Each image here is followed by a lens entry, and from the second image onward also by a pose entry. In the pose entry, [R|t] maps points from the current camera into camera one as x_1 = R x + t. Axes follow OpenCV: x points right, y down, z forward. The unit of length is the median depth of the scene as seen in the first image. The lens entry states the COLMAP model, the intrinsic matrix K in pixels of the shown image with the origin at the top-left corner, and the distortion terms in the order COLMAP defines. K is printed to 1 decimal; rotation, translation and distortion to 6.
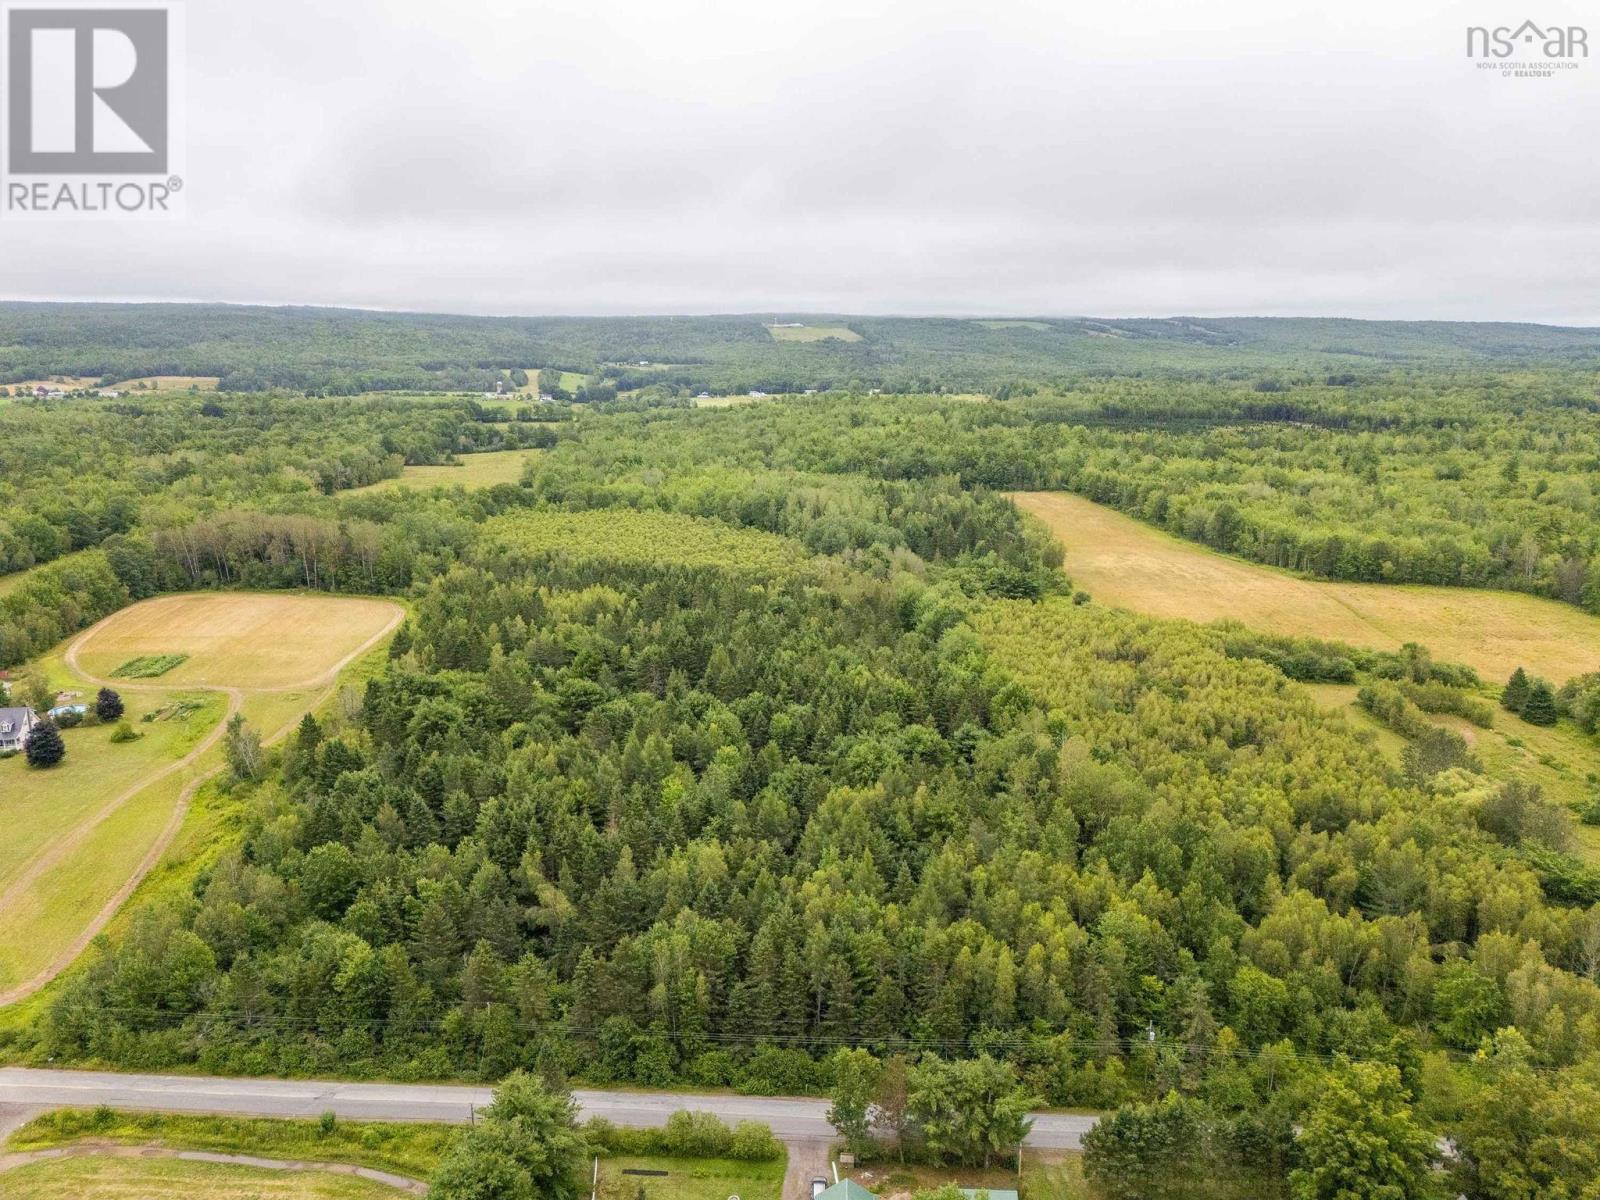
lens RADIAL K [[1175.5, 0, 801.1], [0, 1175.5, 608.4], [0, 0, 1]] dist [0.071497, -0.061584]
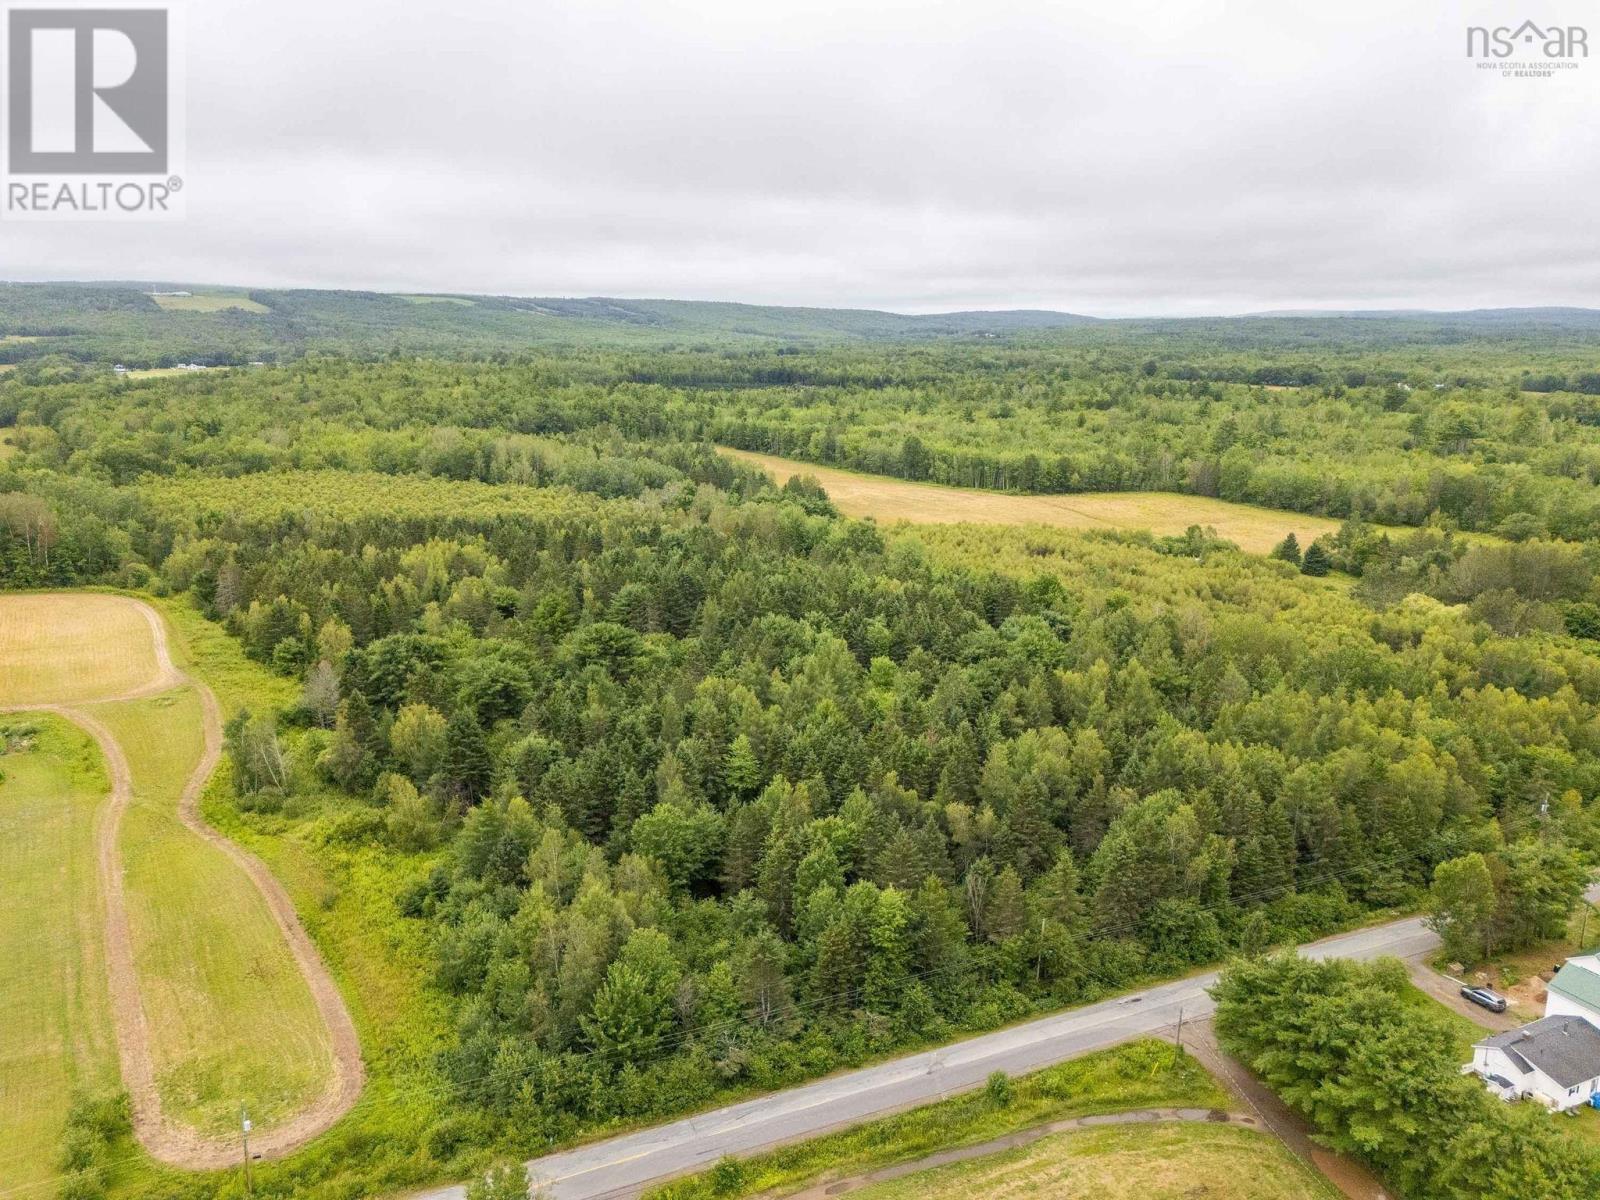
lens RADIAL K [[1175.5, 0, 801.6], [0, 1175.5, 612.5], [0, 0, 1]] dist [0.071497, -0.061584]
pose [[0.877731, -0.109448, 0.466486, -0.311831], [0.102270, 0.993921, 0.040767, 0.022214], [-0.468112, 0.011925, 0.883589, 0.124195]]
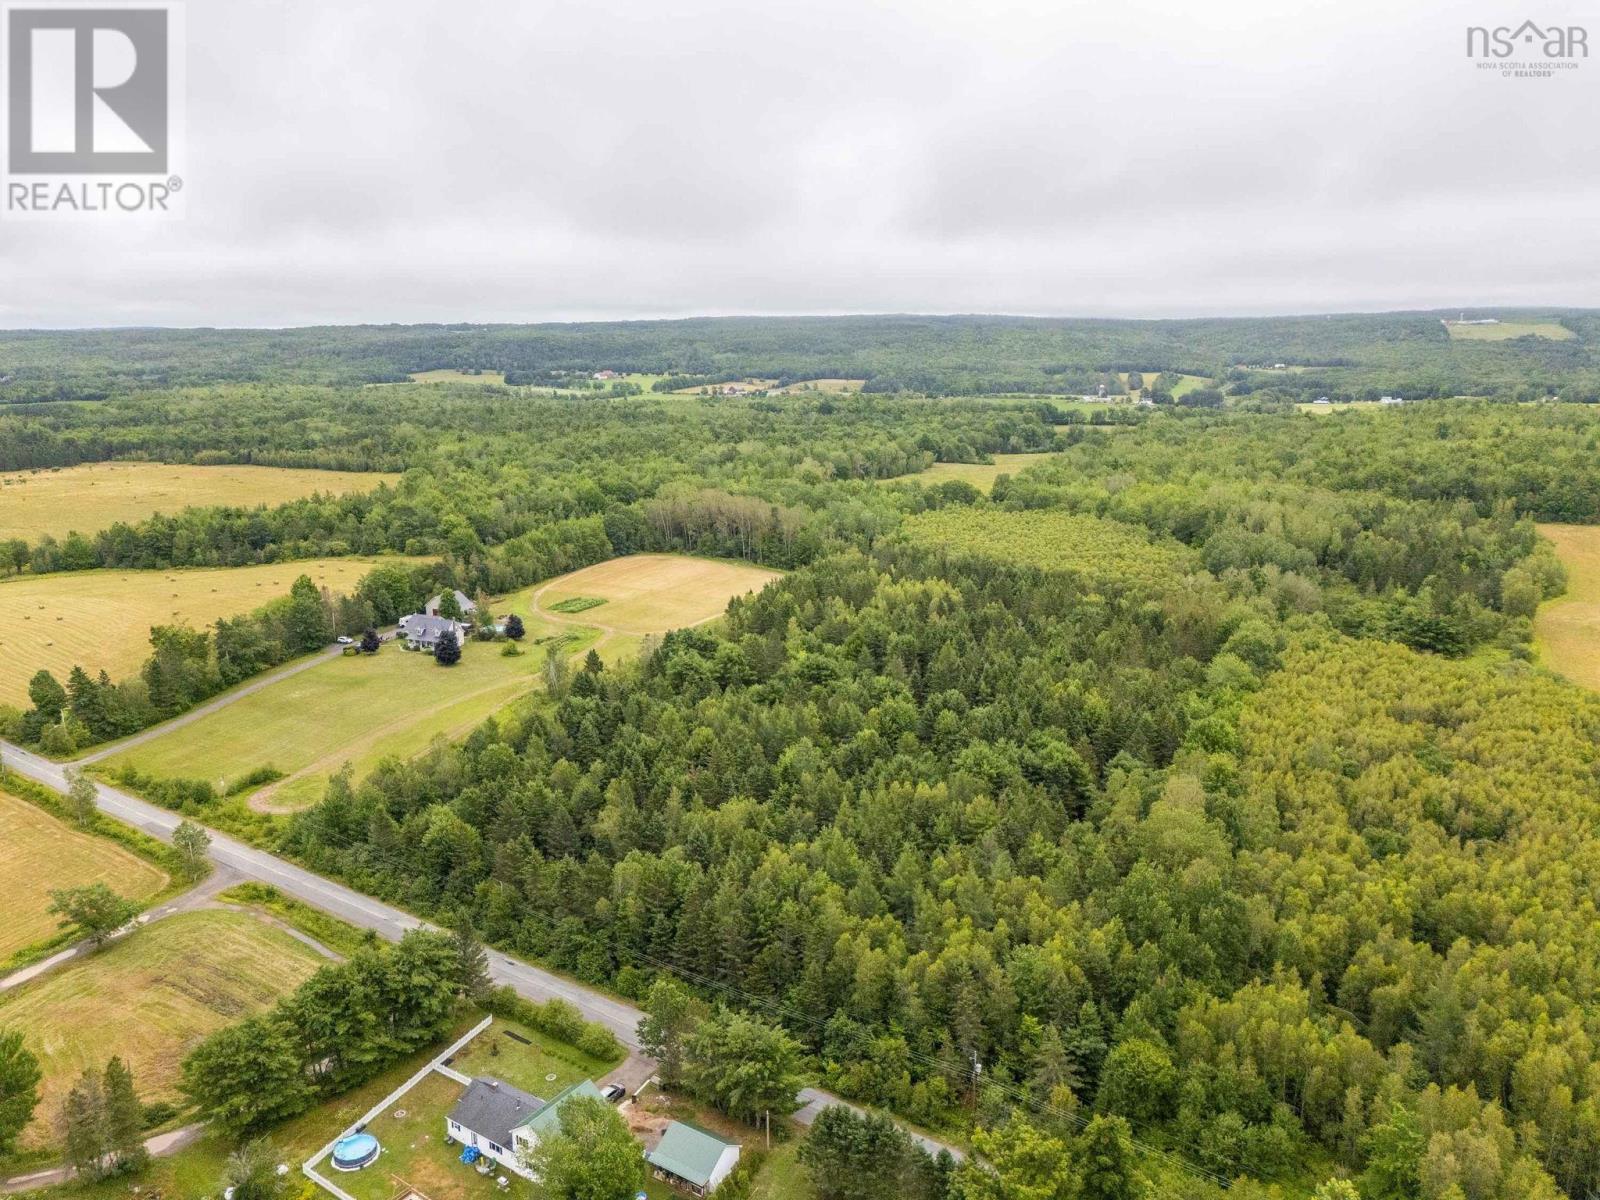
lens RADIAL K [[1175.5, 0, 797.8], [0, 1175.5, 602.7], [0, 0, 1]] dist [0.071497, -0.061584]
pose [[0.855028, 0.108111, -0.507188, 0.232719], [-0.111887, 0.993451, 0.023140, -0.007458], [0.506368, 0.036962, 0.861525, 0.032541]]
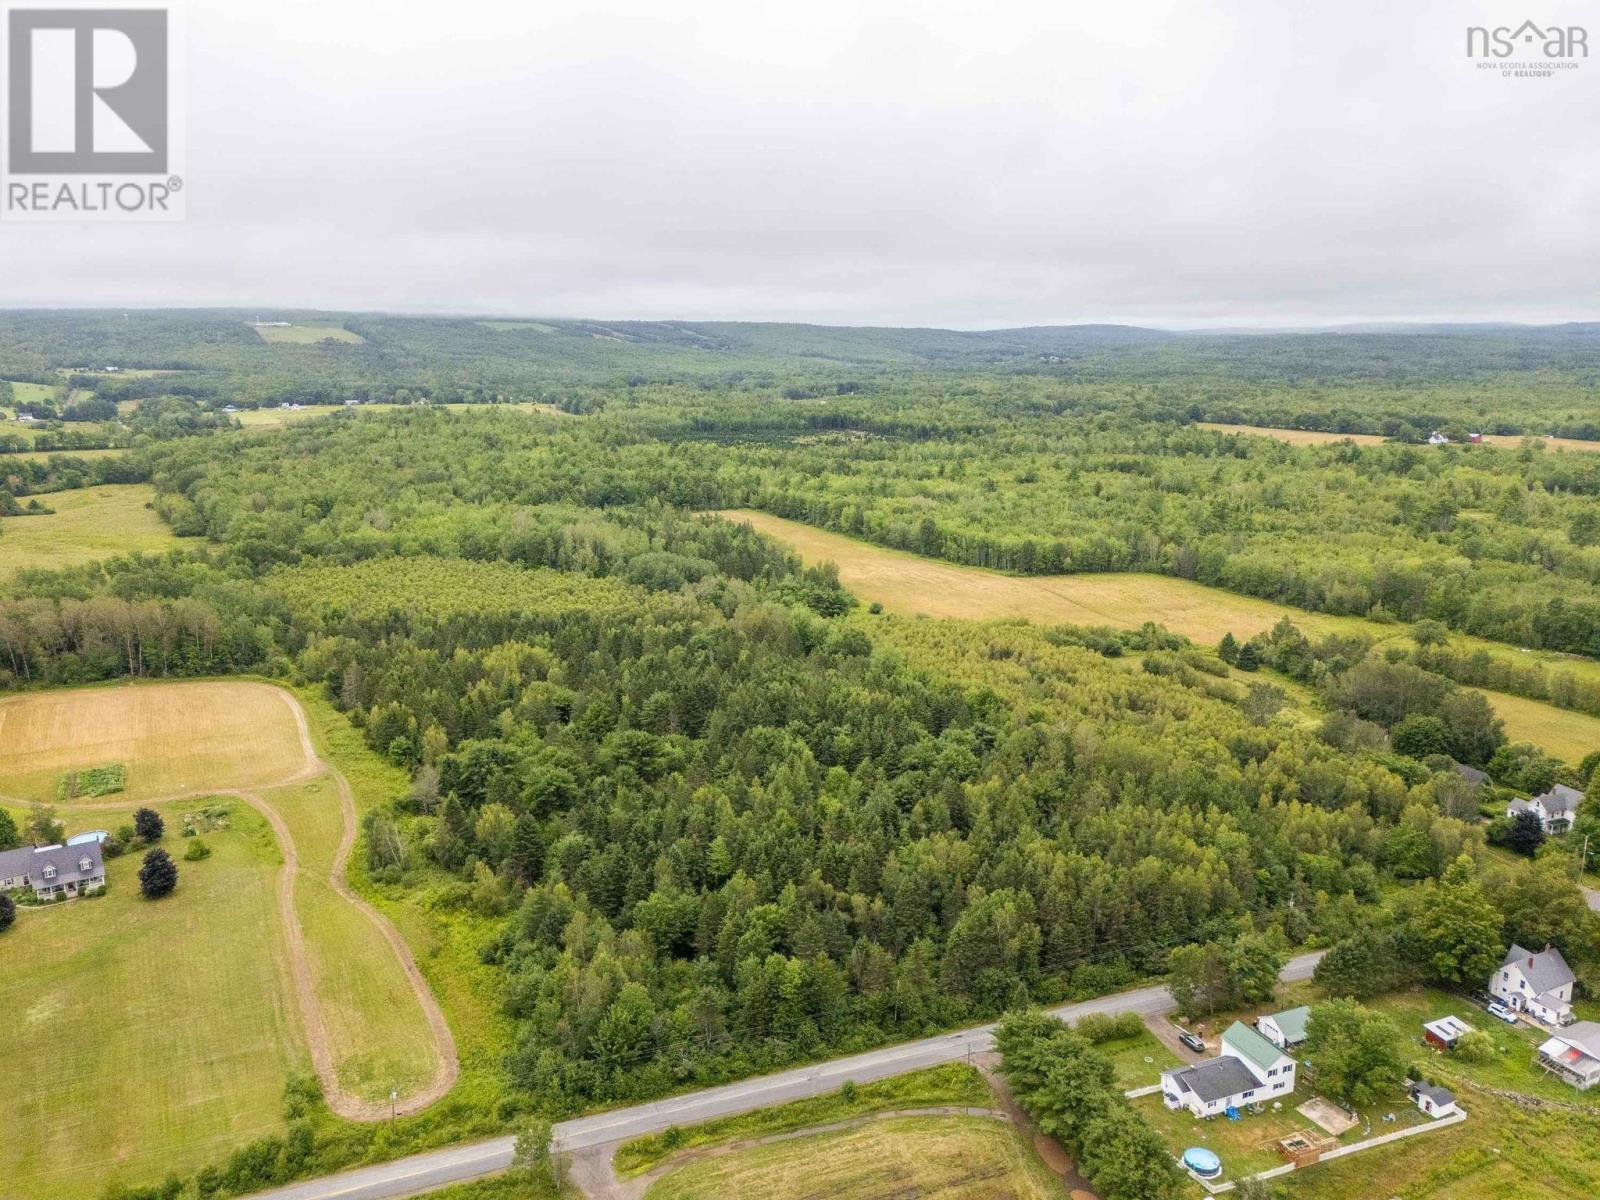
lens RADIAL K [[1175.5, 0, 802.1], [0, 1175.5, 609.2], [0, 0, 1]] dist [0.071497, -0.061584]
pose [[0.905211, -0.094262, 0.414377, -0.337878], [0.091895, 0.995437, 0.025696, -0.046876], [-0.414909, 0.014819, 0.909742, -0.059567]]
